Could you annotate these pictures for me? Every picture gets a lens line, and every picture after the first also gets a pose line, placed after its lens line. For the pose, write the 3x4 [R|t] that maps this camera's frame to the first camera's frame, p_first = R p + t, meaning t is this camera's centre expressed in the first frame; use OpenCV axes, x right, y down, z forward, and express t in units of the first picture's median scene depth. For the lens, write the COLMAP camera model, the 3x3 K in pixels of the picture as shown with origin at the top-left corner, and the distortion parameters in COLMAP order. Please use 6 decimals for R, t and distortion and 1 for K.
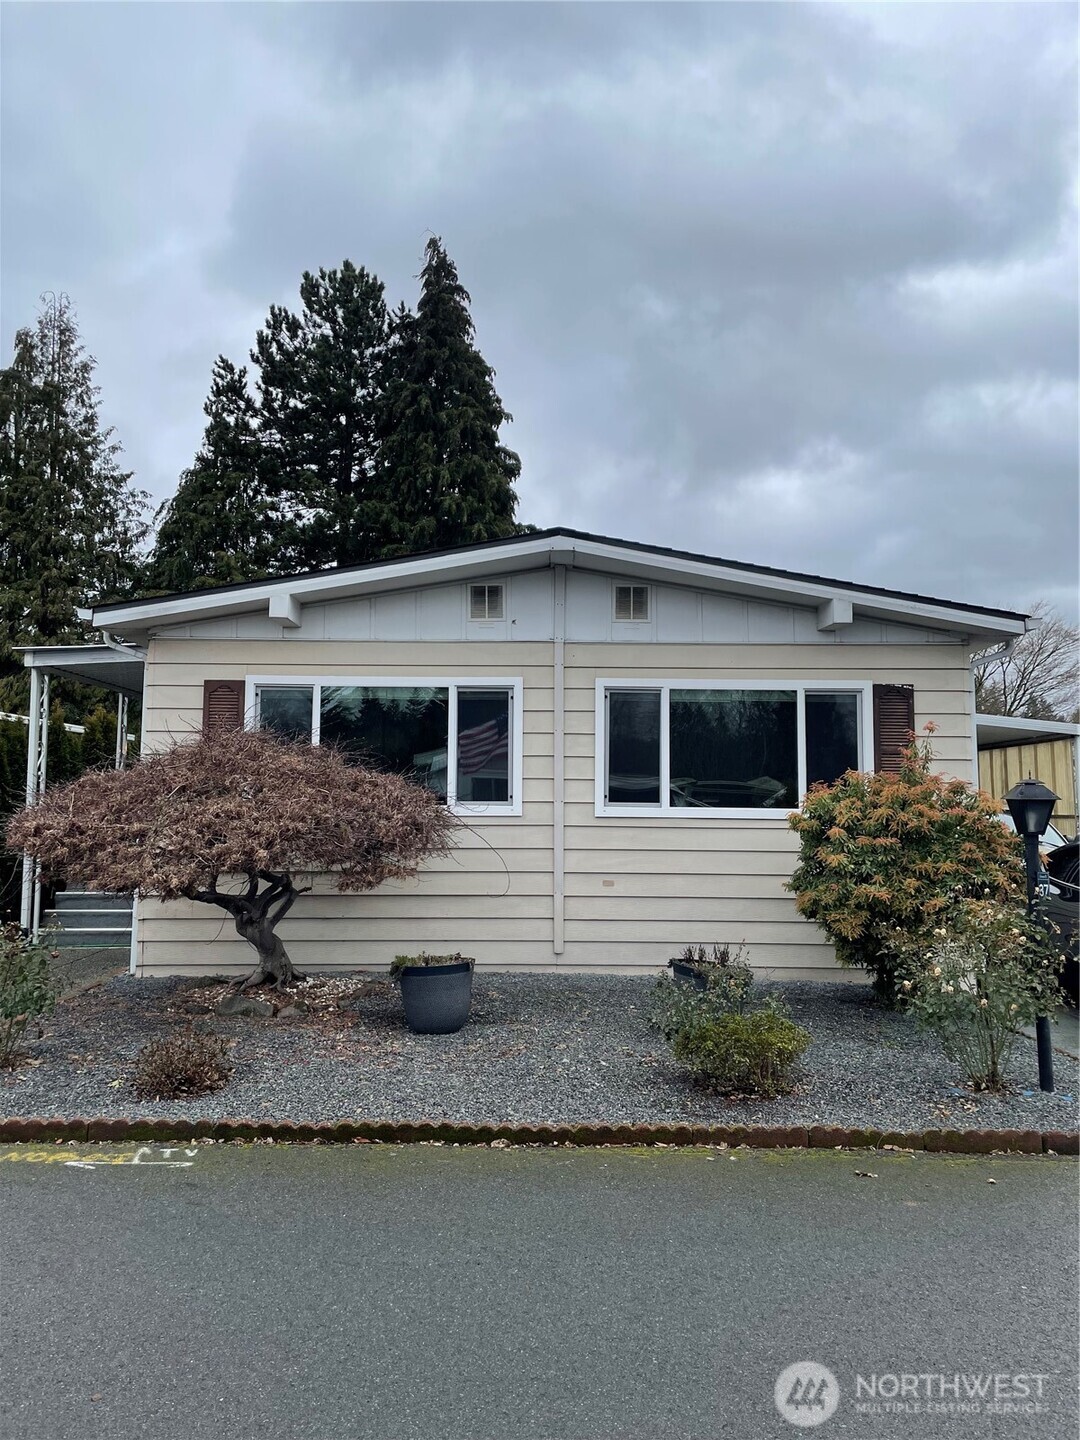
lens RADIAL K [[1088.9, 0, 539.7], [0, 1088.9, 722.6], [0, 0, 1]] dist [0.089460, -0.105402]
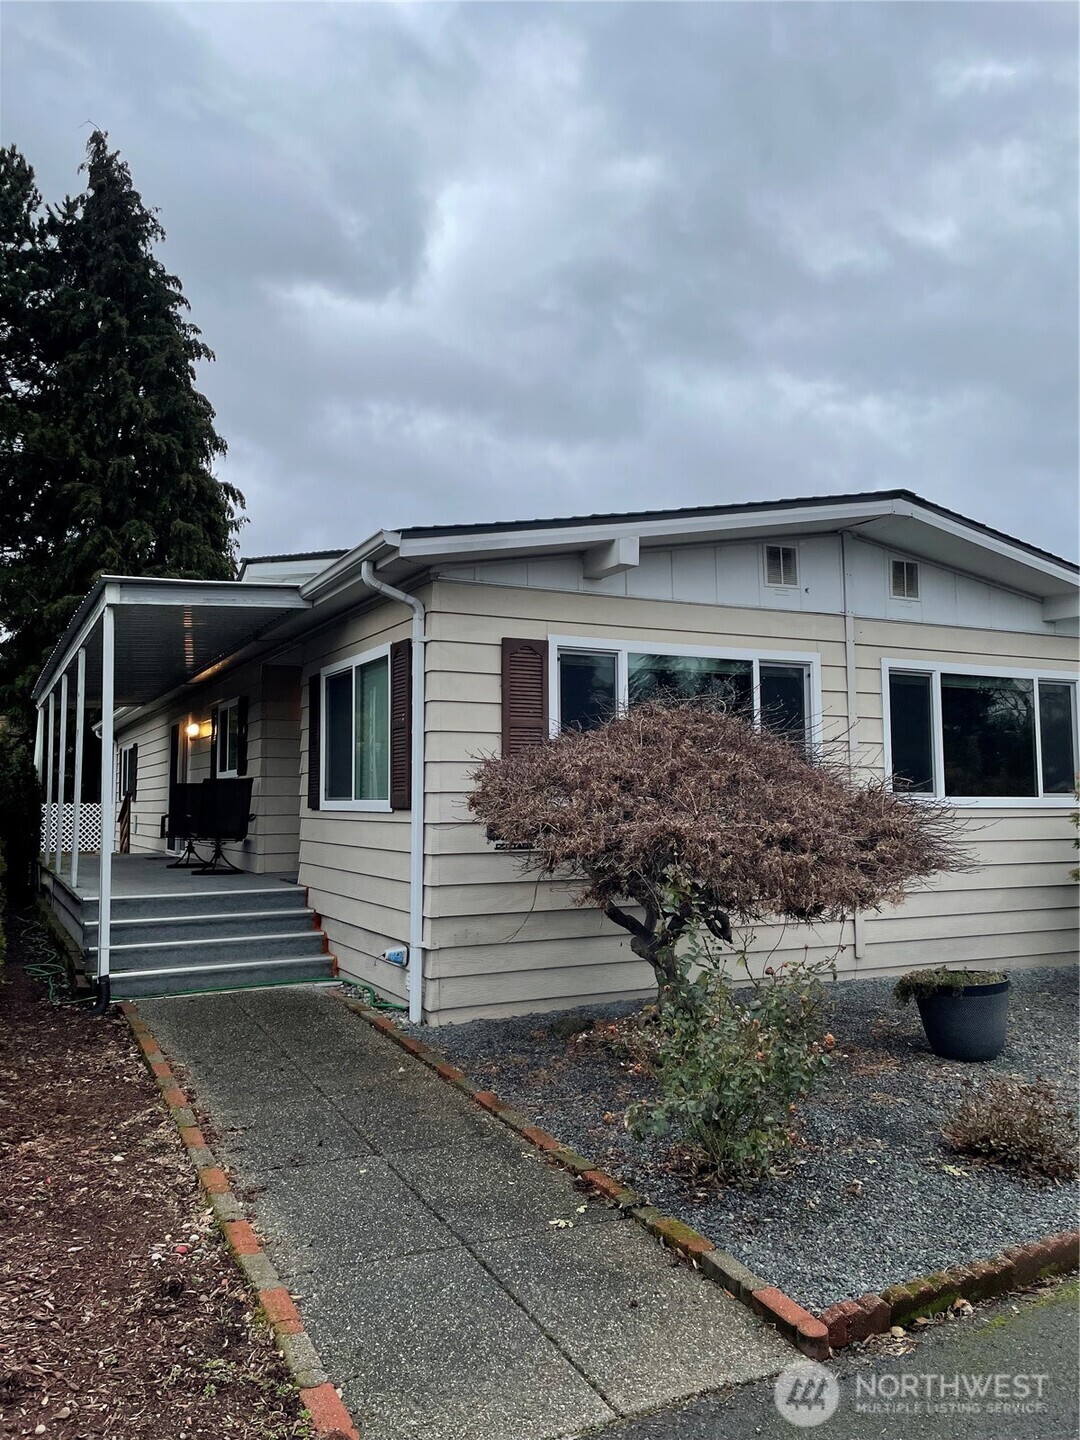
lens RADIAL K [[1088.9, 0, 568.9], [0, 1088.9, 723.8], [0, 0, 1]] dist [0.089460, -0.105402]
pose [[0.898390, 0.021022, 0.438695, -0.589780], [-0.026018, 0.999647, 0.005380, 0.016733], [-0.438427, -0.016247, 0.898620, 0.277958]]
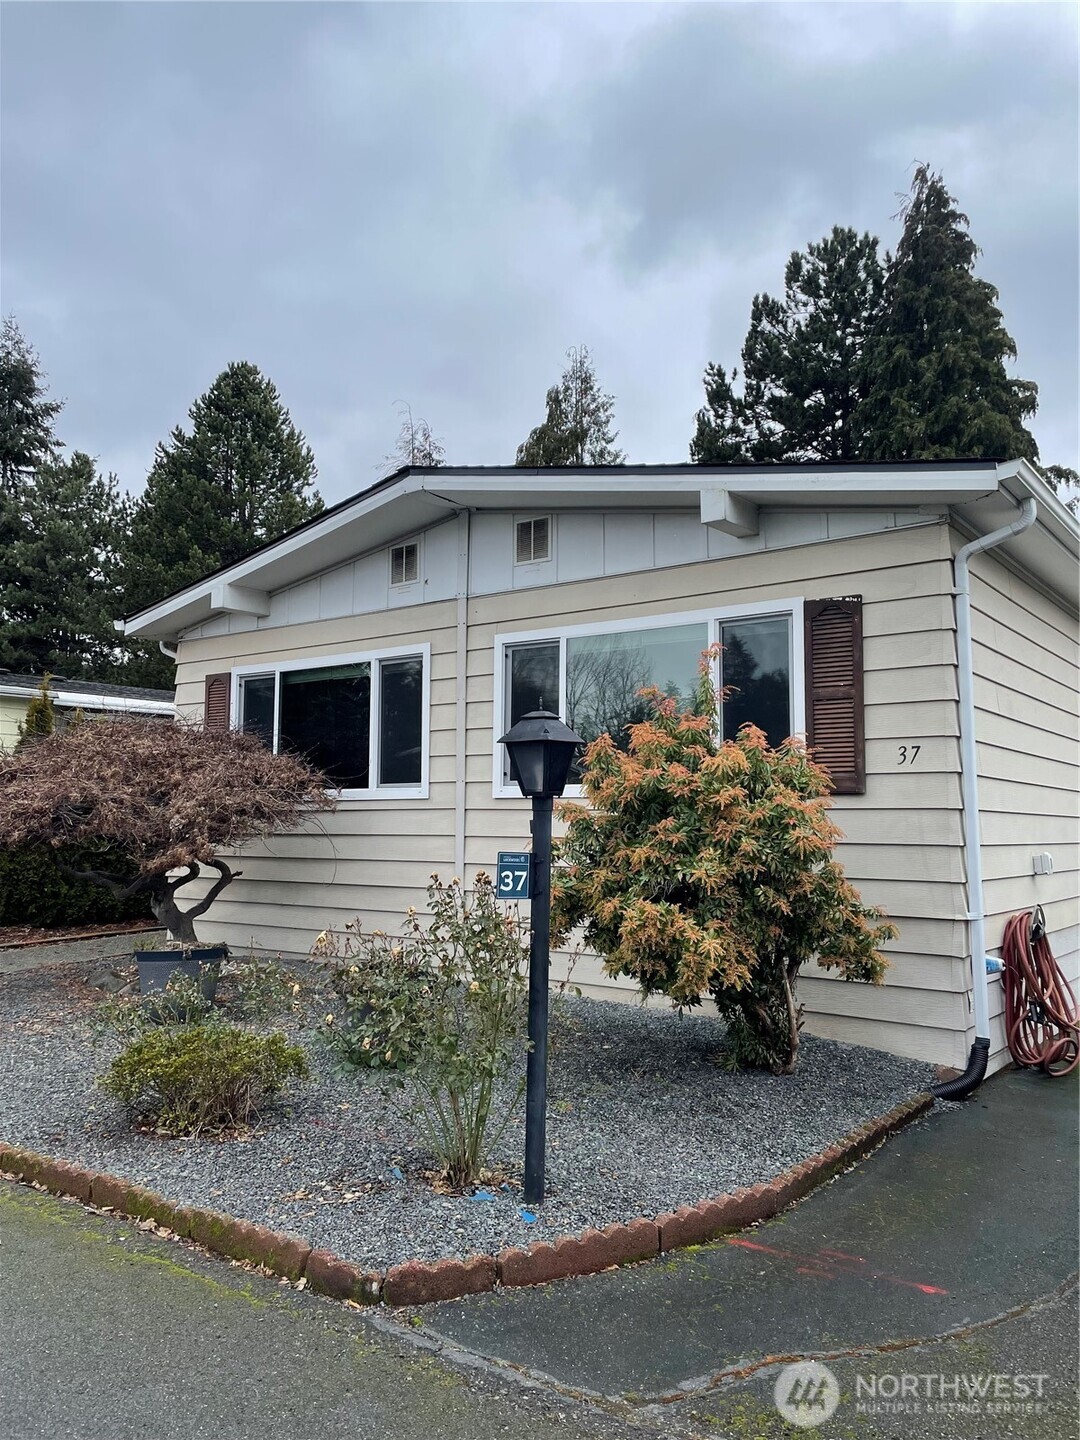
lens RADIAL K [[1088.9, 0, 544.9], [0, 1088.9, 712.6], [0, 0, 1]] dist [0.089460, -0.105402]
pose [[0.786648, -0.061511, -0.614329, 0.595006], [0.048814, 0.998106, -0.037432, 0.052572], [0.615468, -0.000541, 0.788161, 0.355521]]
